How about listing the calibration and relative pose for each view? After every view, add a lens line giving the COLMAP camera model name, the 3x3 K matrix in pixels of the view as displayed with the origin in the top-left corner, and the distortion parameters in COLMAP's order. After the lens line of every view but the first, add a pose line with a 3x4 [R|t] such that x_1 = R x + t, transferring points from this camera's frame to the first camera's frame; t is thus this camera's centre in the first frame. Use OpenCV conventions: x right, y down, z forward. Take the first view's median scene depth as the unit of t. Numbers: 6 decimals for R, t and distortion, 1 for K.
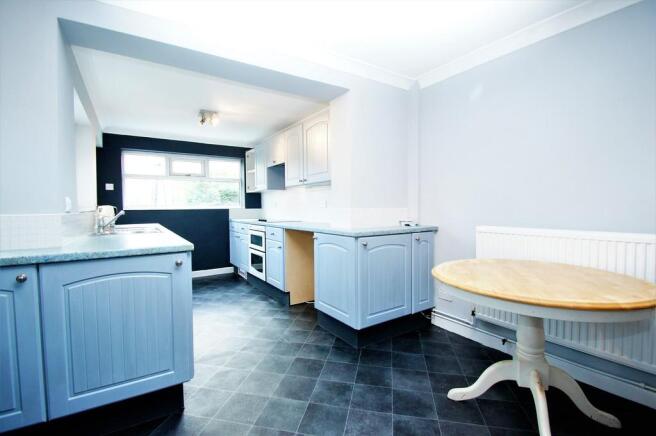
lens RADIAL K [[300.0, 0, 321.3], [0, 300.0, 218.3], [0, 0, 1]] dist [0.003396, -0.008768]
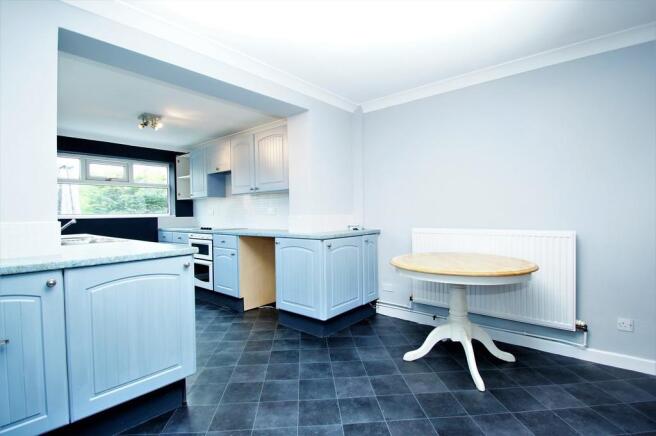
lens RADIAL K [[310.7, 0, 328.0], [0, 310.7, 218.0], [0, 0, 1]] dist [-0.003995, -0.000760]
pose [[0.959480, -0.009928, 0.281602, -0.156149], [0.017733, 0.999526, -0.025180, 0.008446], [-0.281219, 0.029154, 0.959201, -0.124441]]
